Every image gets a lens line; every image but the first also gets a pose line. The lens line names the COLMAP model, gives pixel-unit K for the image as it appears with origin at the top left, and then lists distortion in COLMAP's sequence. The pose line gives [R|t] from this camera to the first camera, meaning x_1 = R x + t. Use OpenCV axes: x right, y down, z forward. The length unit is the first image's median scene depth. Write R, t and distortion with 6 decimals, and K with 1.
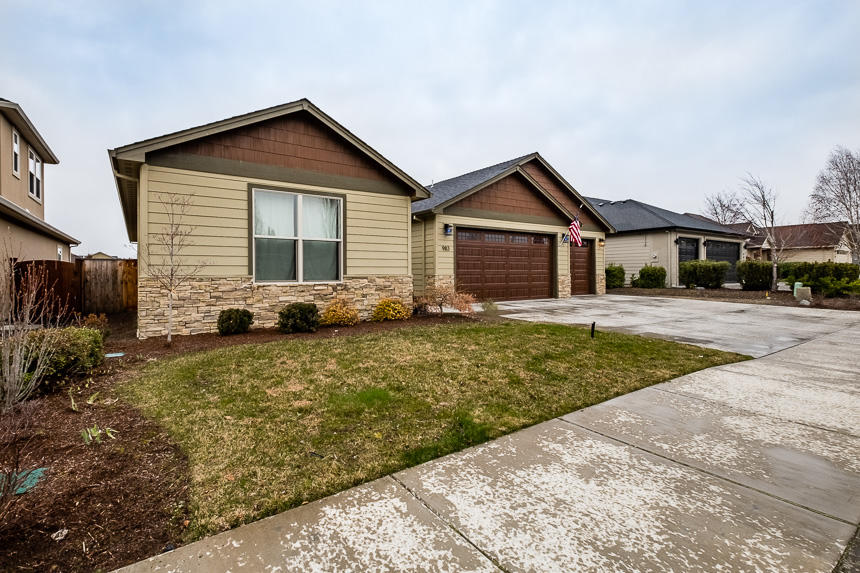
lens RADIAL K [[411.1, 0, 432.1], [0, 411.1, 277.6], [0, 0, 1]] dist [0.002169, -0.000347]
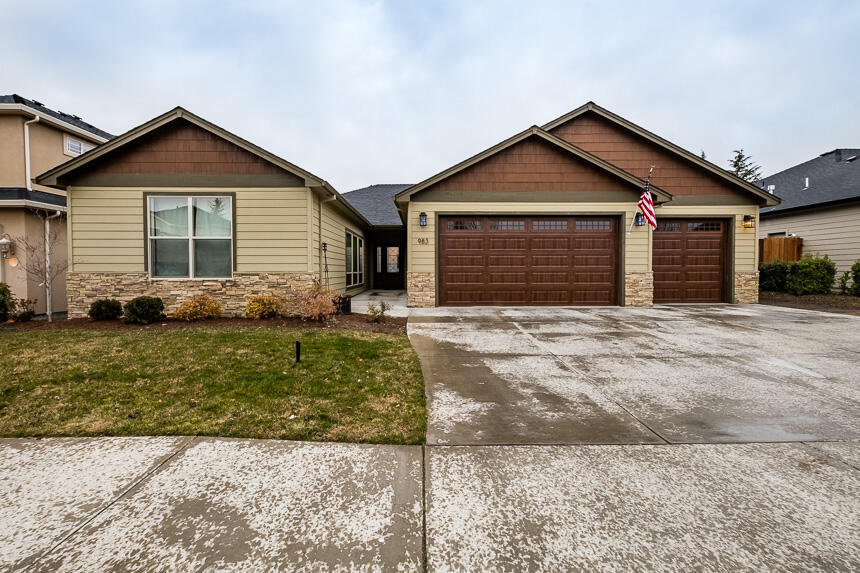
lens RADIAL K [[411.1, 0, 430.6], [0, 411.1, 286.2], [0, 0, 1]] dist [0.002169, -0.000347]
pose [[0.827859, 0.023833, -0.560430, 0.765012], [-0.007405, 0.999474, 0.031566, -0.006105], [0.560888, -0.021982, 0.827600, 0.425037]]
